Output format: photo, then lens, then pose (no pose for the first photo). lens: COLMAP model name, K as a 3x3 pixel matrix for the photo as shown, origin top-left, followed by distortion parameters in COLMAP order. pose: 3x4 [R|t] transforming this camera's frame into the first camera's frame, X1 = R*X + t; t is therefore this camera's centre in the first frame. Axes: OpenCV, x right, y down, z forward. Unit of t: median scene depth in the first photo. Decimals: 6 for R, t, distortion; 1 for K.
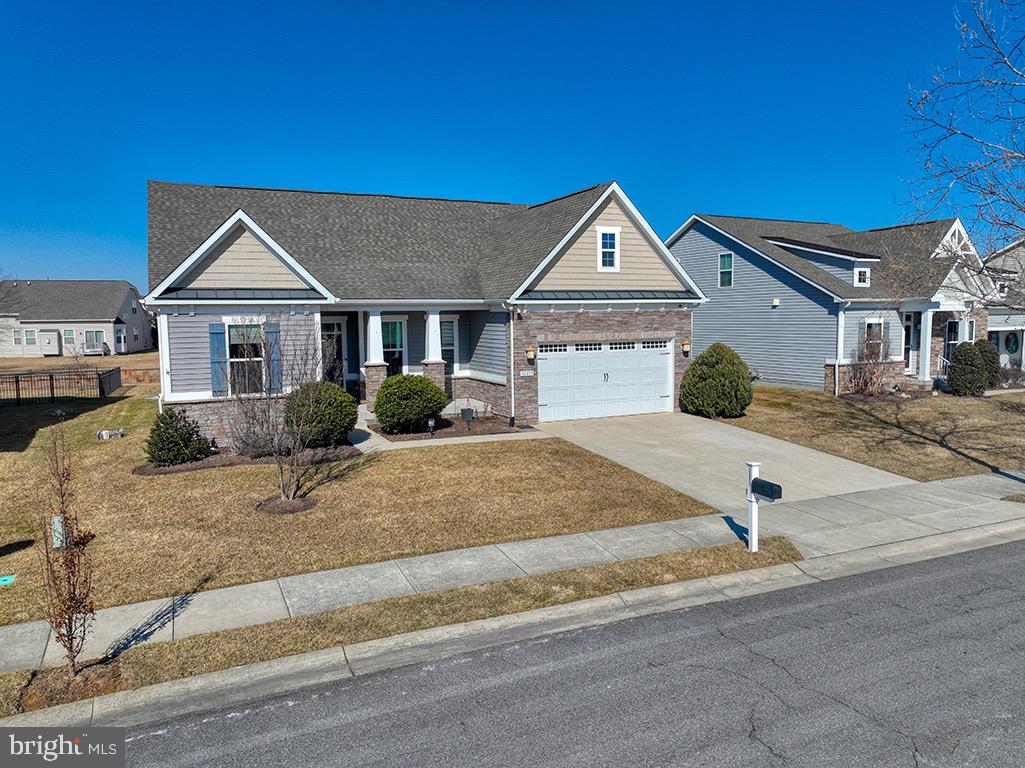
lens RADIAL K [[724.0, 0, 516.0], [0, 724.0, 384.6], [0, 0, 1]] dist [-0.001965, 0.011991]
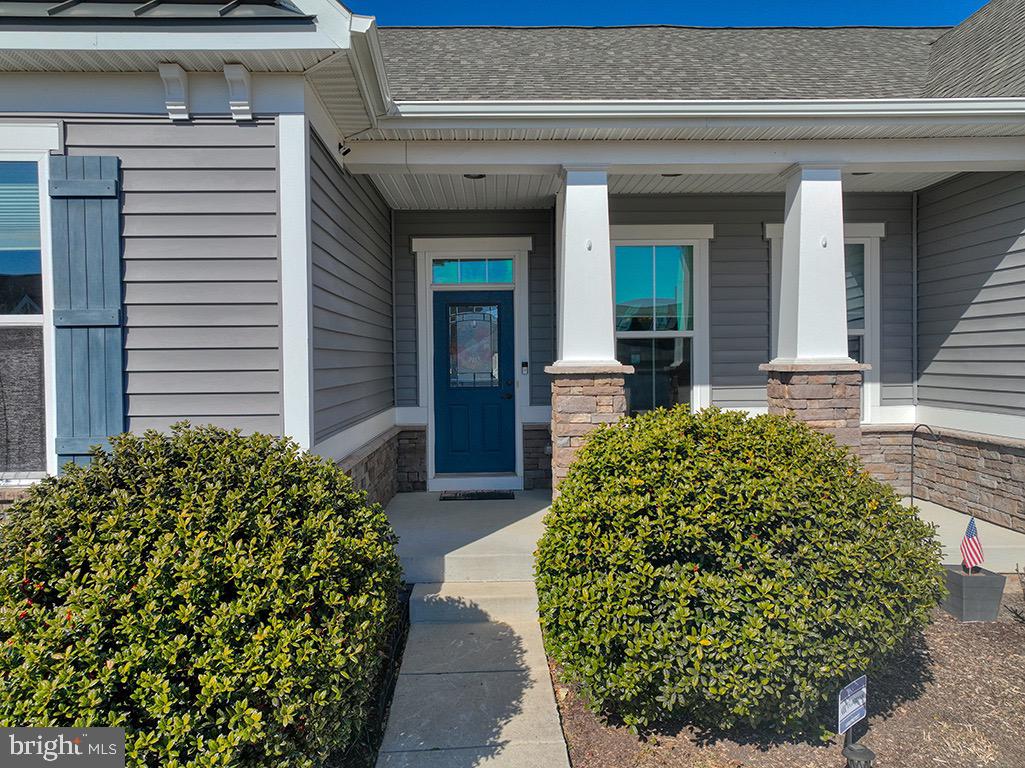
lens RADIAL K [[724.0, 0, 510.9], [0, 724.0, 377.1], [0, 0, 1]] dist [-0.001965, 0.011991]
pose [[0.916875, 0.012812, -0.398969, -0.110893], [-0.038639, 0.997640, -0.056758, -0.009086], [0.397300, 0.067456, 0.915206, 0.730329]]
